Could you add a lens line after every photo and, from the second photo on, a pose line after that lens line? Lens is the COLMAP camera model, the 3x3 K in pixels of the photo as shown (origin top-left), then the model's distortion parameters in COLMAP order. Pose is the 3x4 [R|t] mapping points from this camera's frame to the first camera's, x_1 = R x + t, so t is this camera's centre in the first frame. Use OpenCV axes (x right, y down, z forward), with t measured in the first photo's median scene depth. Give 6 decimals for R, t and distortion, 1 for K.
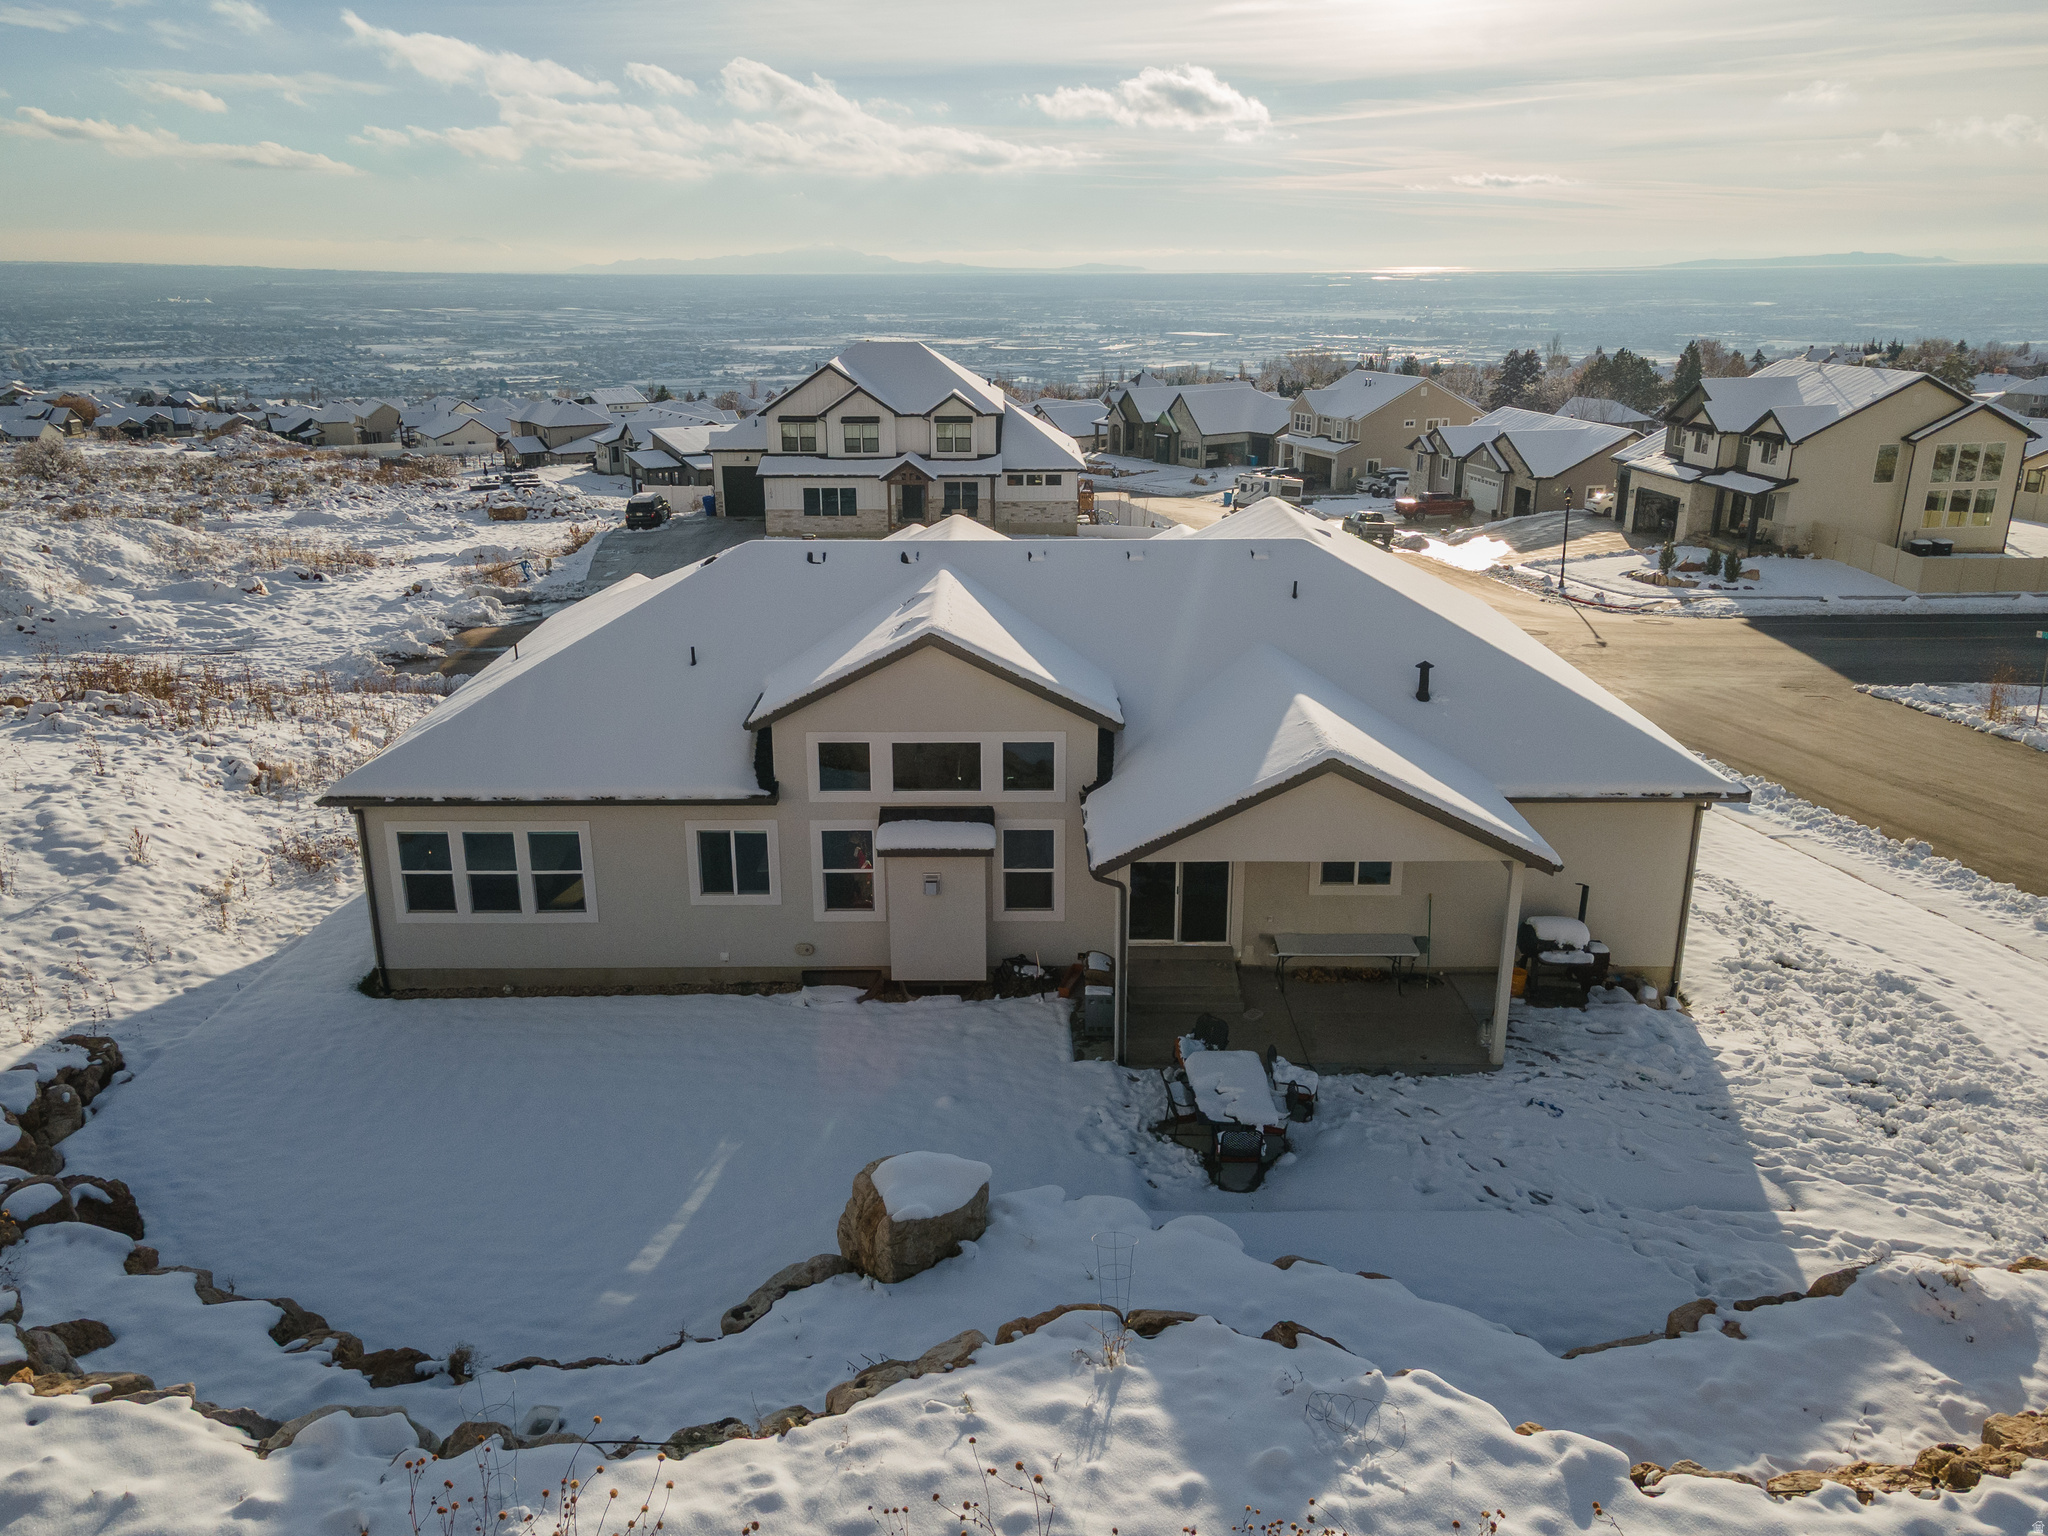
lens RADIAL K [[1533.1, 0, 1018.0], [0, 1533.1, 772.3], [0, 0, 1]] dist [0.019714, 0.042495]
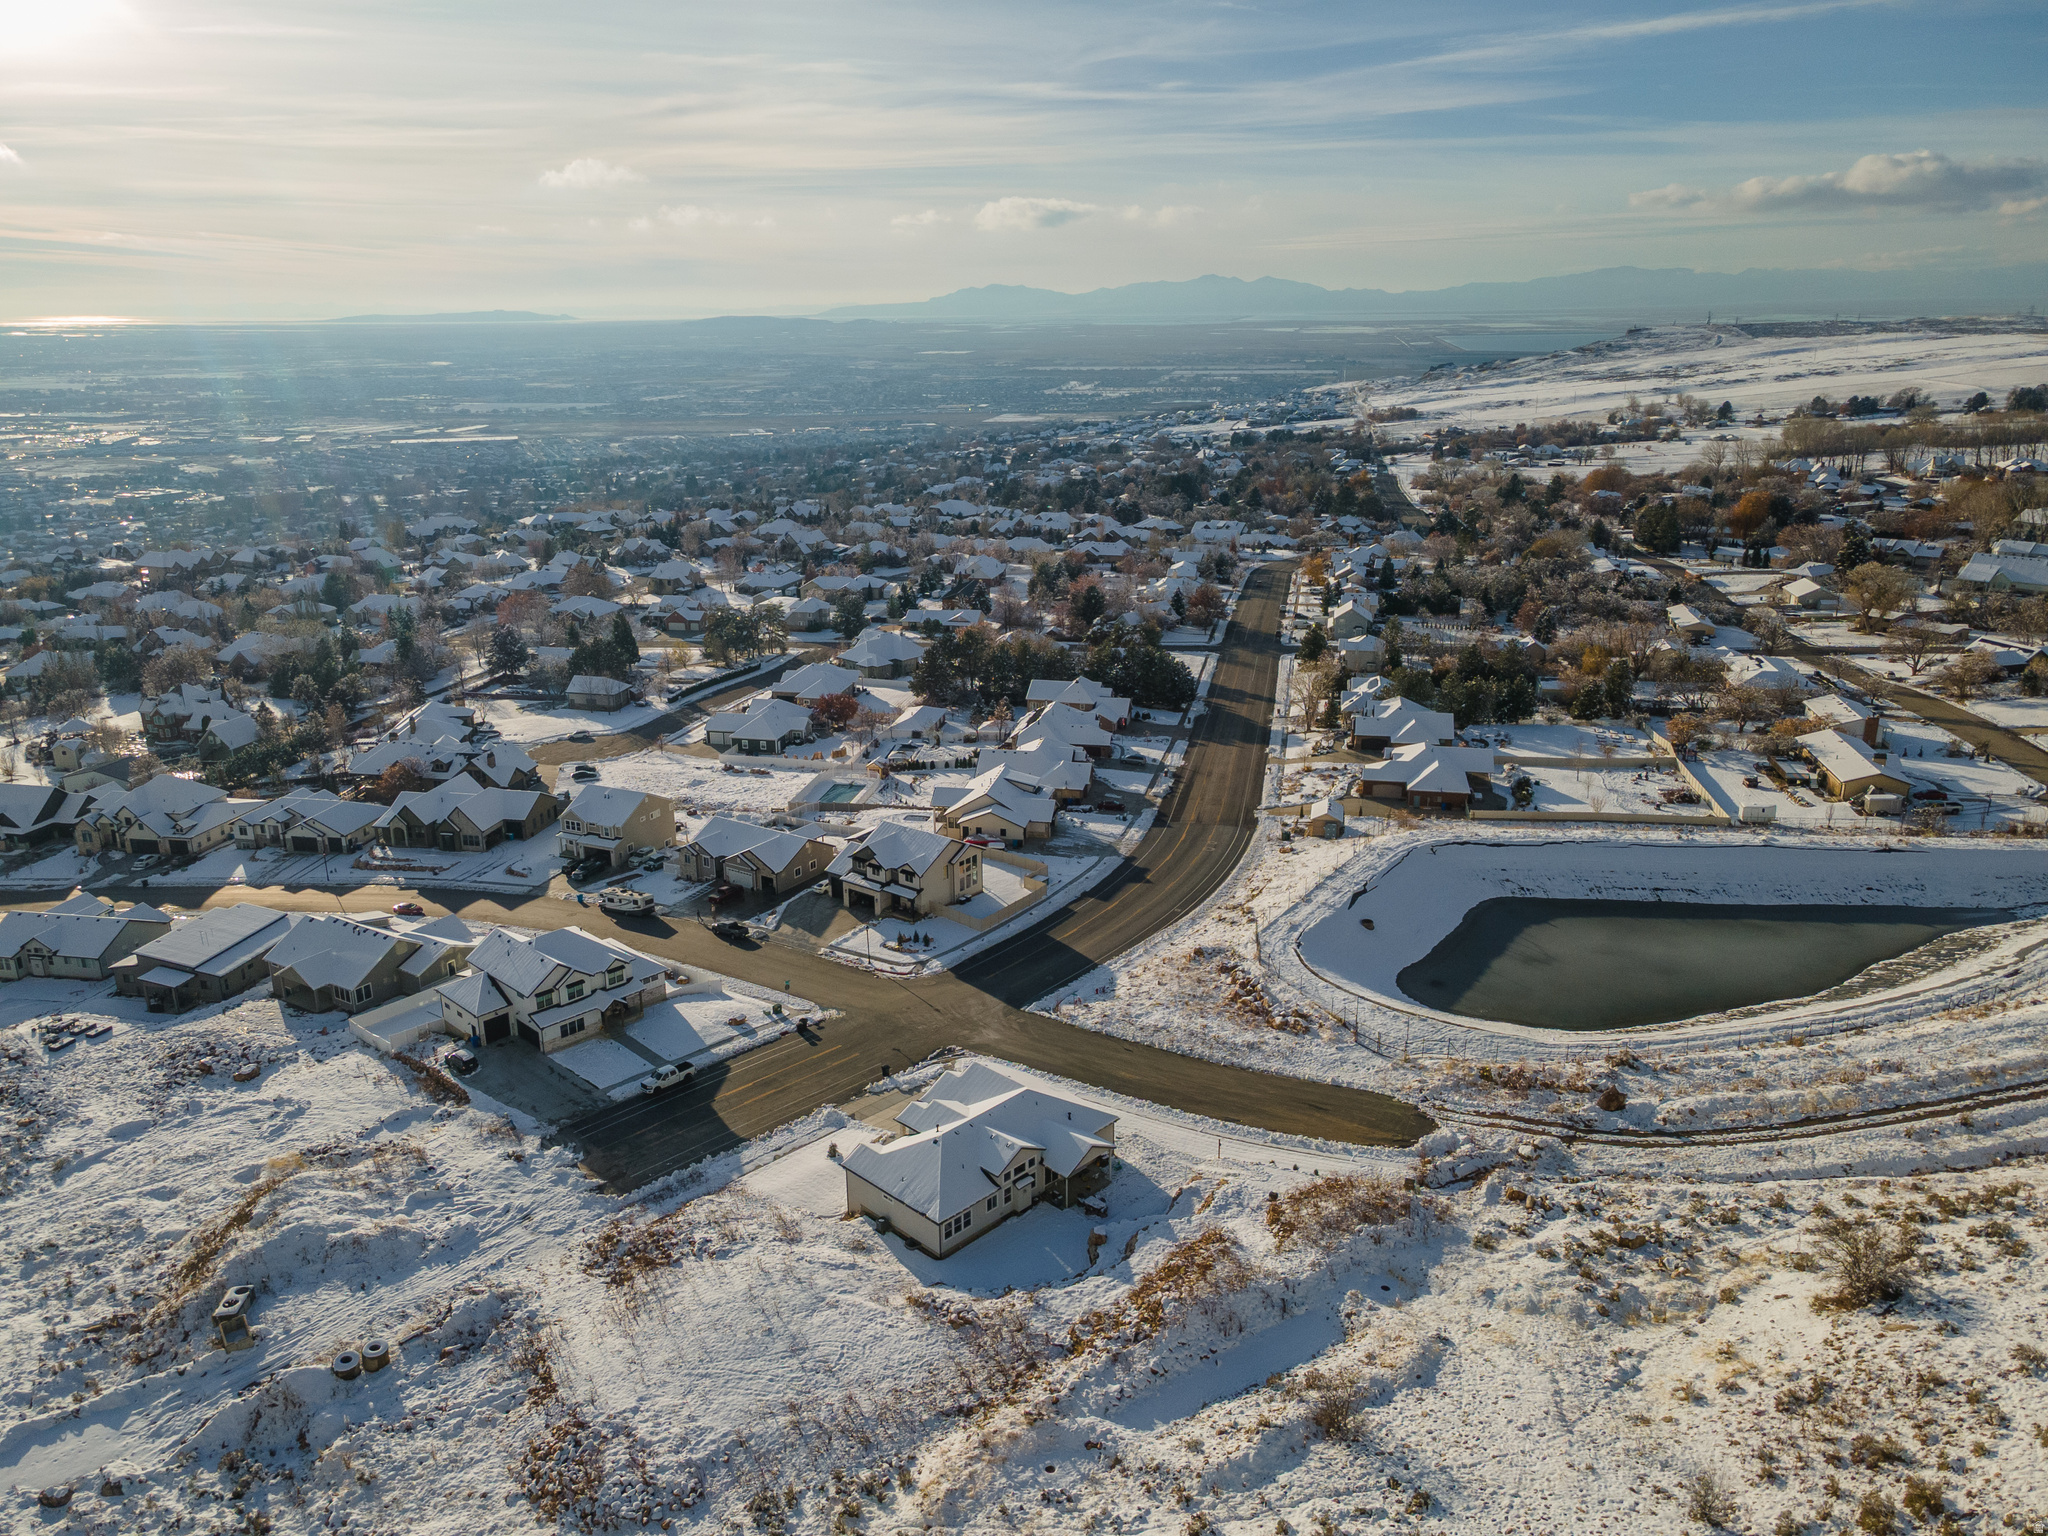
lens RADIAL K [[1480.4, 0, 1021.9], [0, 1480.4, 769.5], [0, 0, 1]] dist [0.047923, 0.002753]
pose [[0.696169, -0.218445, 0.683835, -0.964318], [0.229626, 0.970293, 0.076183, -0.513045], [-0.680162, 0.103990, 0.725649, -0.851626]]
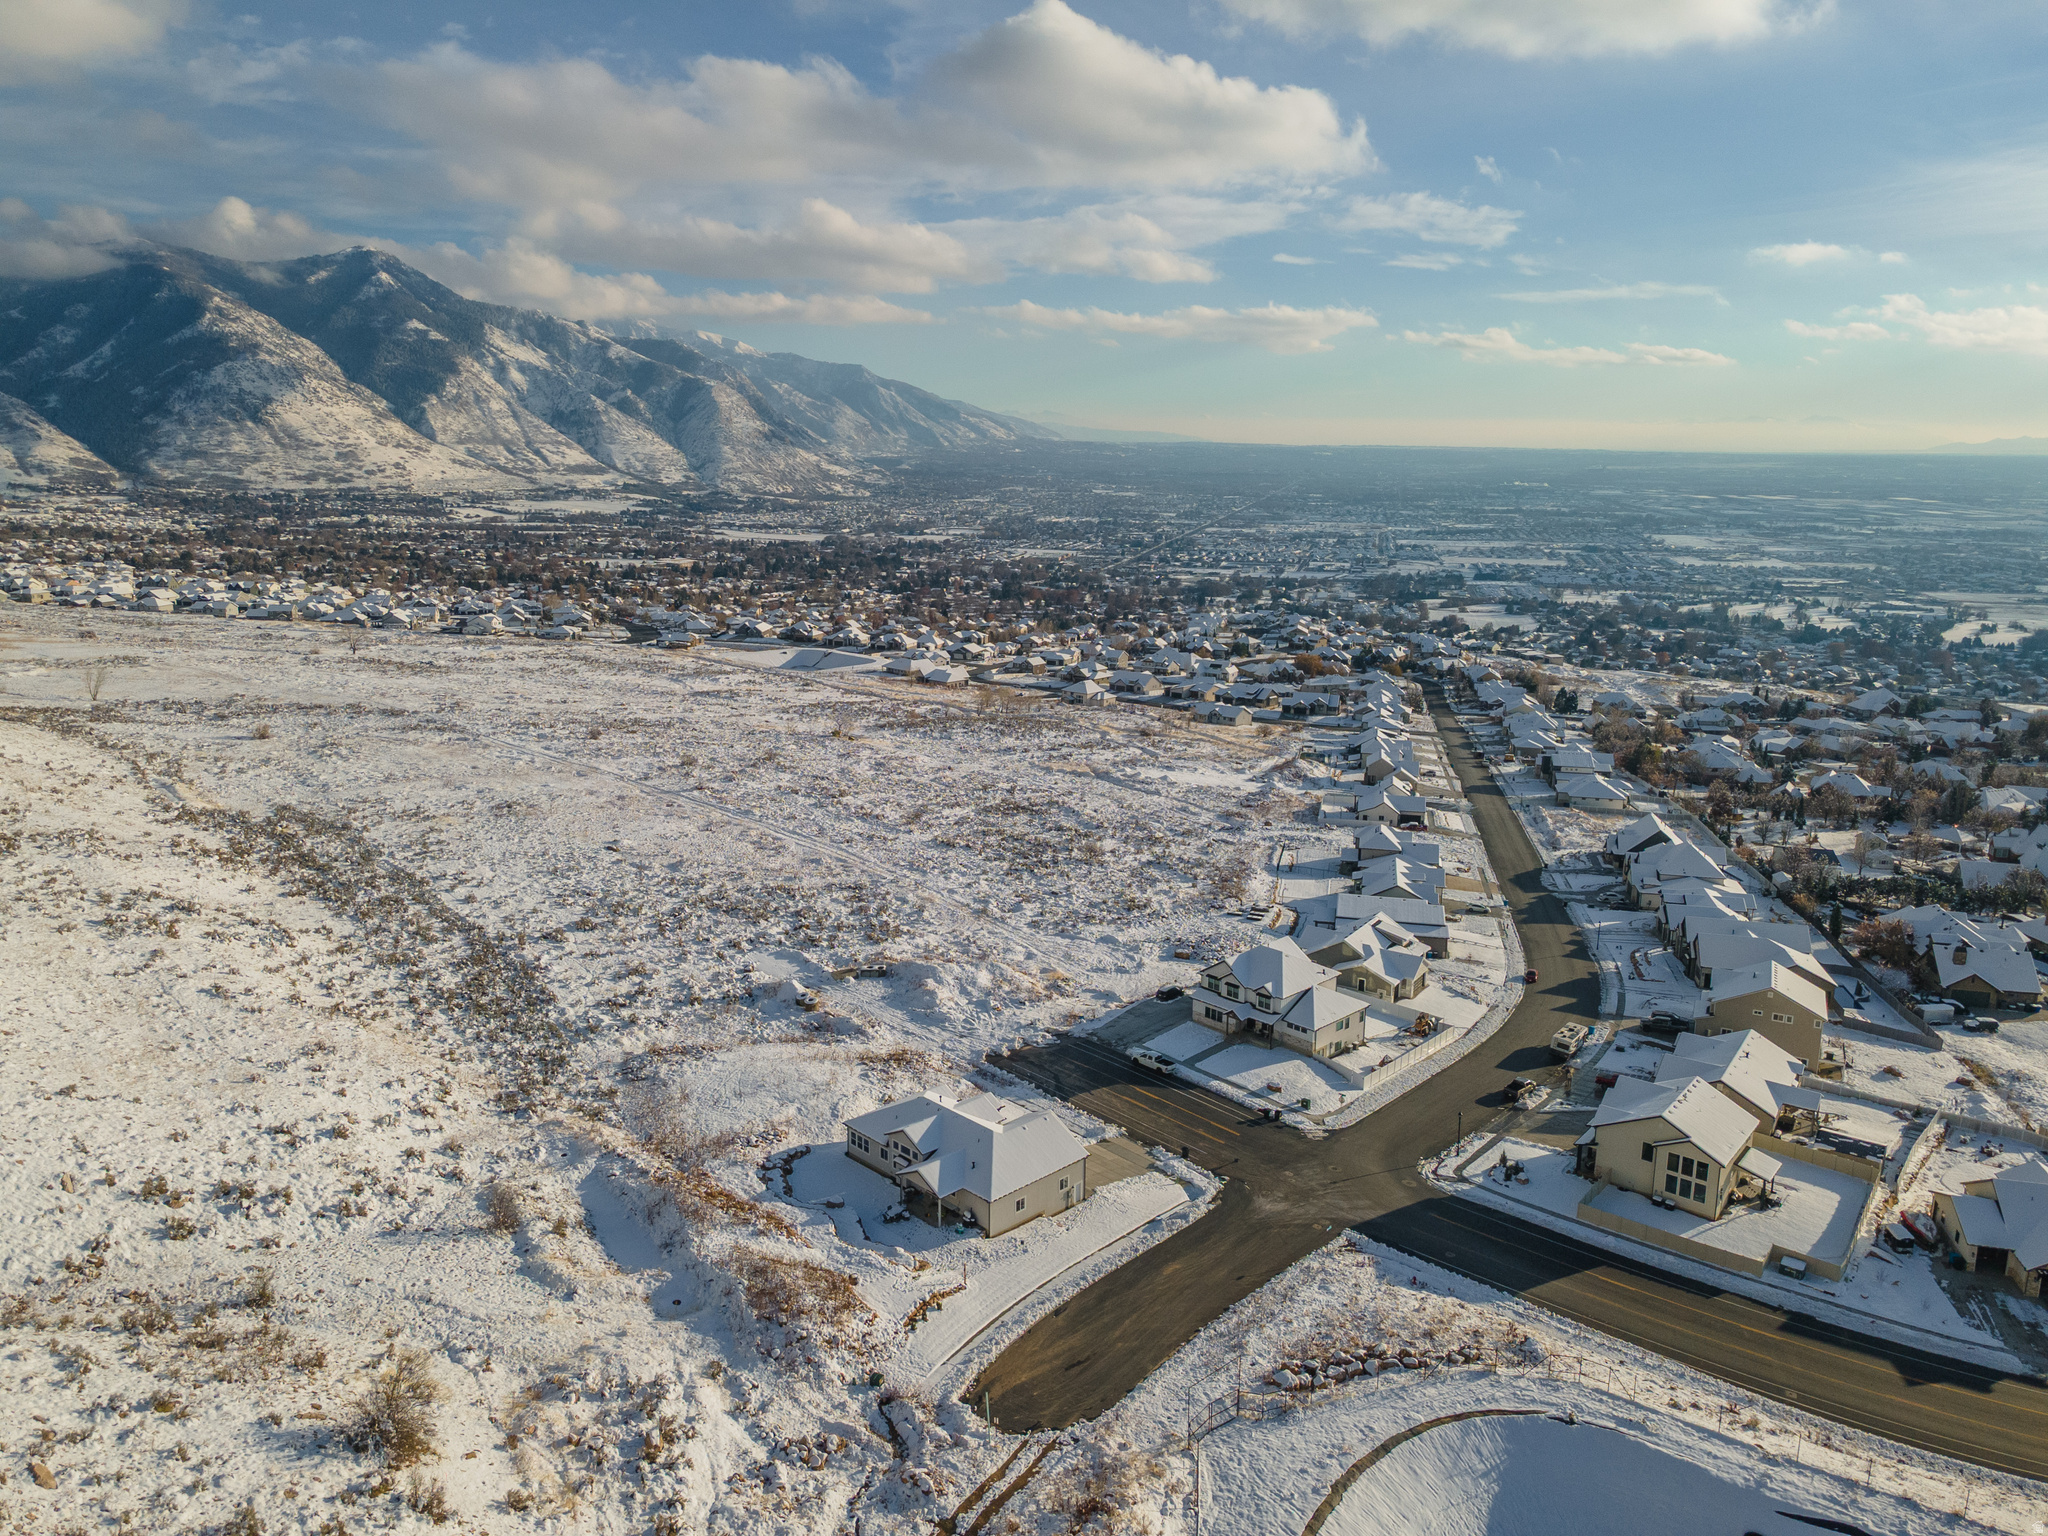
lens RADIAL K [[1528.9, 0, 1018.0], [0, 1528.9, 739.3], [0, 0, 1]] dist [0.026956, 0.070518]
pose [[0.691733, 0.156082, -0.705085, 1.289814], [-0.237017, 0.971348, -0.017504, -0.477746], [0.682150, 0.179225, 0.708907, -1.000549]]
